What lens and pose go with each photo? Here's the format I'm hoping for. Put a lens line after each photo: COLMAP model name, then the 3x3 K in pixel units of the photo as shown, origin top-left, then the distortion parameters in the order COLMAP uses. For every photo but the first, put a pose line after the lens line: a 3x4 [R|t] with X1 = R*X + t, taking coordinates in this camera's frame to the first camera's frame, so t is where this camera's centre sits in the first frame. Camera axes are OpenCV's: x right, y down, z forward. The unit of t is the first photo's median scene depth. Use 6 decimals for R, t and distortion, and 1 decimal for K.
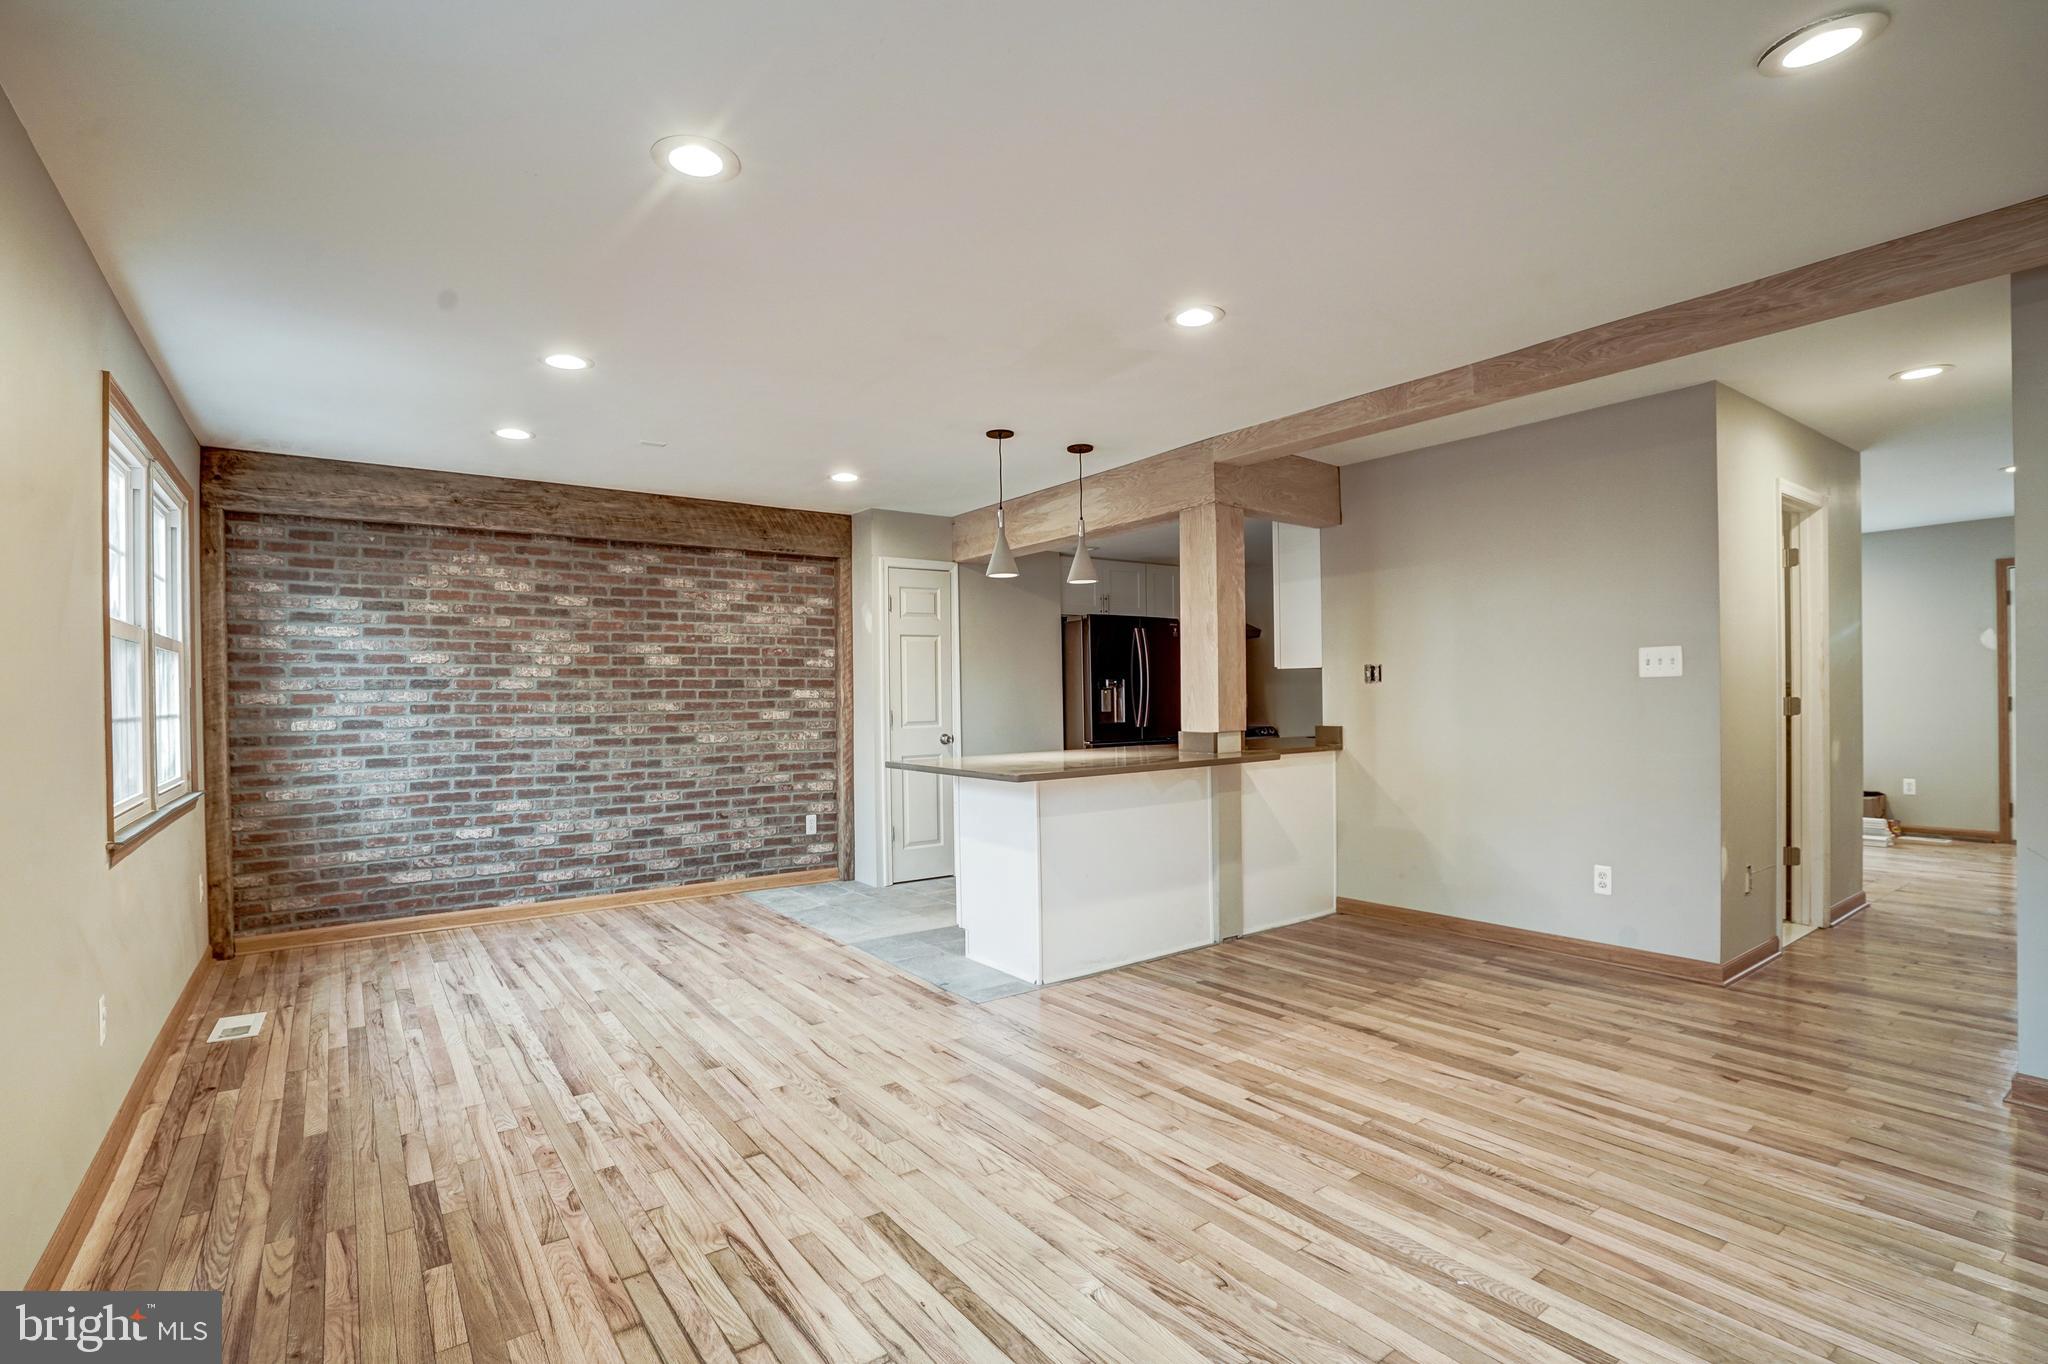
lens RADIAL K [[961.4, 0, 1013.7], [0, 961.4, 694.6], [0, 0, 1]] dist [-0.061208, 0.023704]
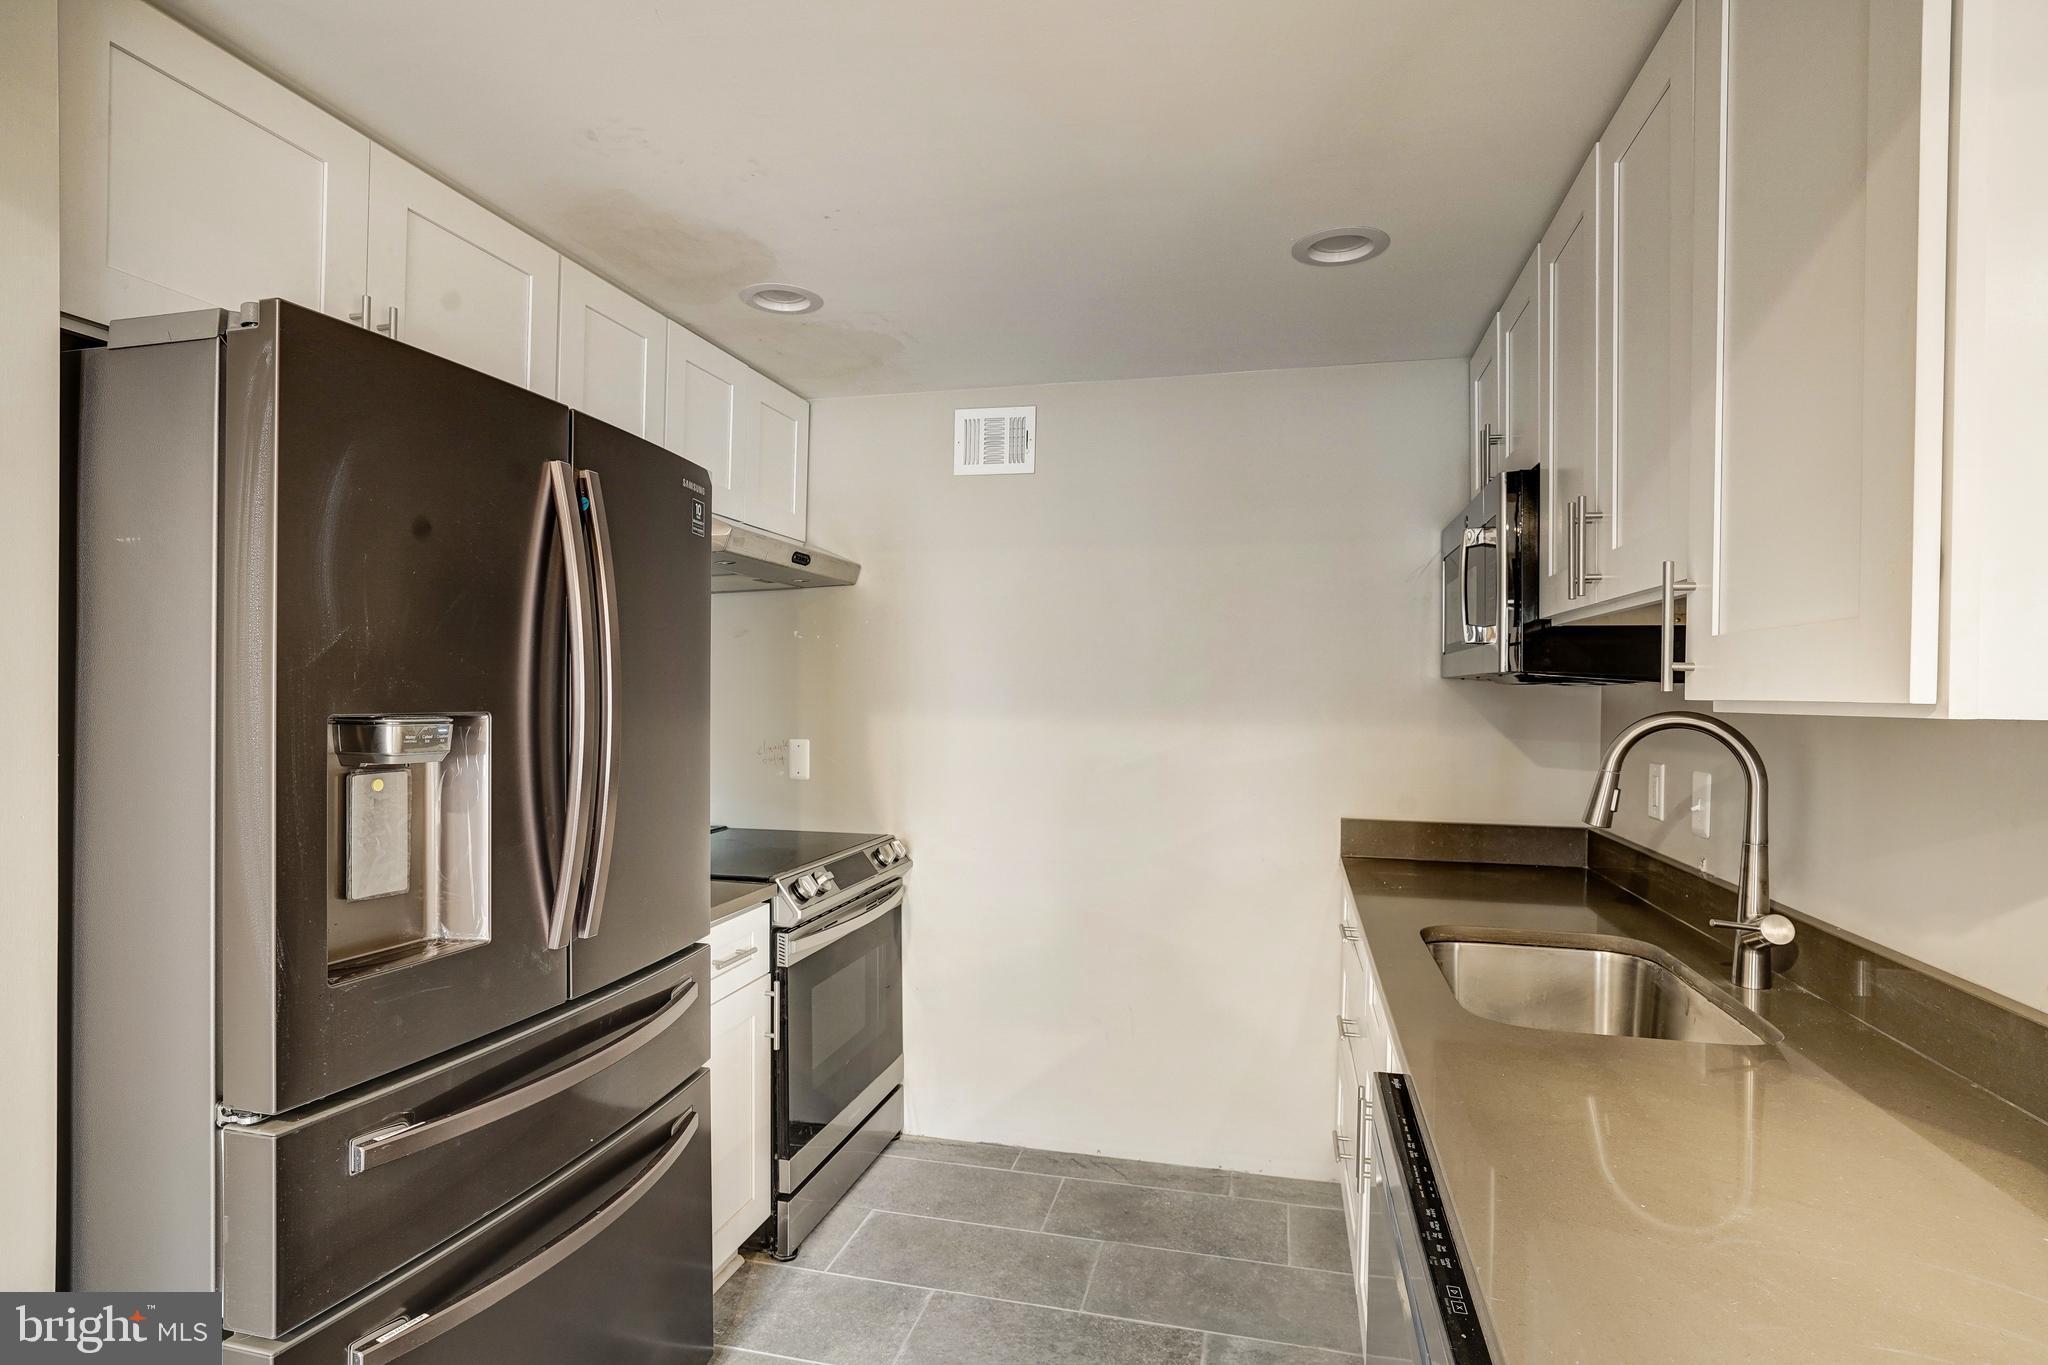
lens RADIAL K [[1039.3, 0, 1011.3], [0, 1039.3, 698.9], [0, 0, 1]] dist [-0.019158, 0.001256]
pose [[0.772297, 0.020375, 0.634935, 0.090642], [-0.024651, 0.999694, -0.002096, -0.029302], [-0.634784, -0.014033, 0.772562, 1.086720]]
